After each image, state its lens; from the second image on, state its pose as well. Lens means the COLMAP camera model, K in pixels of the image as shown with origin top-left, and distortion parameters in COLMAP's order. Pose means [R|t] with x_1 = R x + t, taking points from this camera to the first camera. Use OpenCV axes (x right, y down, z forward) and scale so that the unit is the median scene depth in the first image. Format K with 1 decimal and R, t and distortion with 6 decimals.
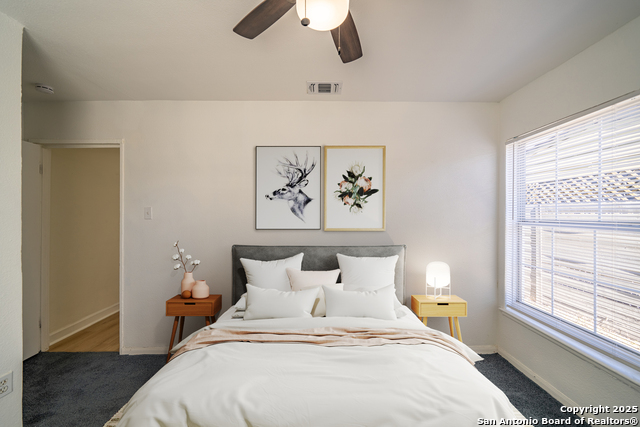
lens RADIAL K [[240.1, 0, 321.0], [0, 240.1, 212.5], [0, 0, 1]] dist [-0.001321, -0.000071]
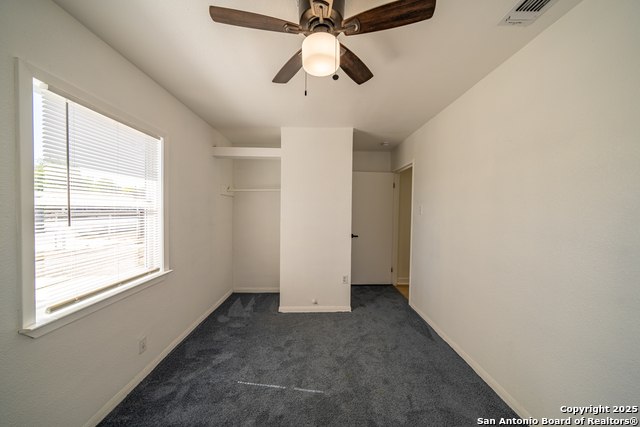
lens RADIAL K [[229.6, 0, 319.0], [0, 229.6, 211.4], [0, 0, 1]] dist [-0.009385, 0.000824]
pose [[-0.004588, 0.010093, -0.999939, 0.602323], [-0.007156, 0.999923, 0.010126, 0.002587], [0.999964, 0.007202, -0.004516, 0.441912]]
